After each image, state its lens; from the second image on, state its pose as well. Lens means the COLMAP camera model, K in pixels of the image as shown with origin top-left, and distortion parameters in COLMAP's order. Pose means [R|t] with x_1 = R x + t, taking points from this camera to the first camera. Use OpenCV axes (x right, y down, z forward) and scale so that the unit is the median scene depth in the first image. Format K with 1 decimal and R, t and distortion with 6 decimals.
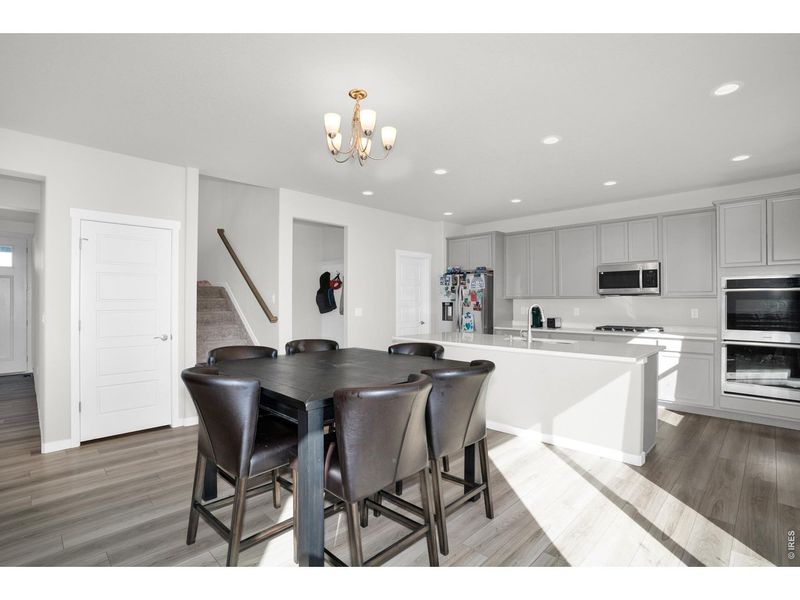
lens RADIAL K [[397.4, 0, 401.6], [0, 397.4, 302.1], [0, 0, 1]] dist [-0.001730, -0.000242]
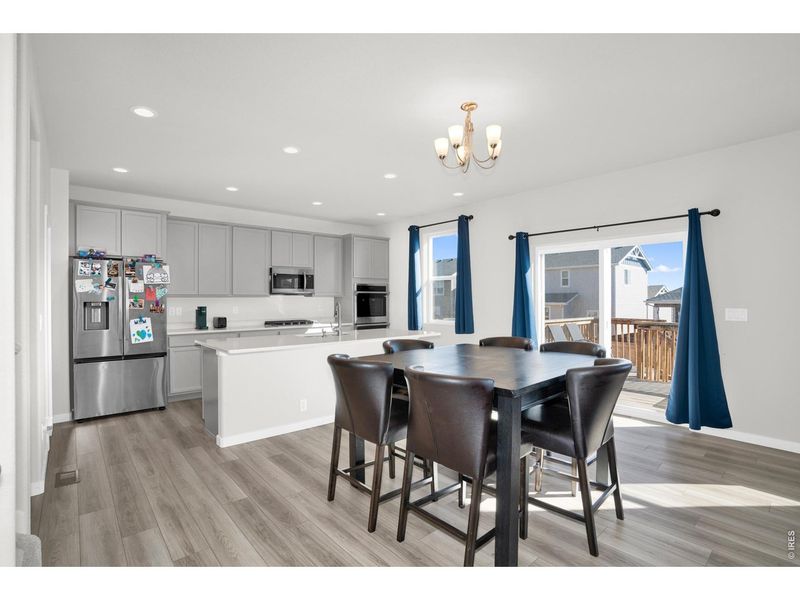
lens RADIAL K [[397.4, 0, 401.6], [0, 397.4, 302.1], [0, 0, 1]] dist [-0.001730, -0.000242]
pose [[0.099567, -0.010588, 0.994974, -0.625689], [0.002479, 0.999943, 0.010393, -0.006658], [-0.995028, 0.001432, 0.099588, 0.569986]]
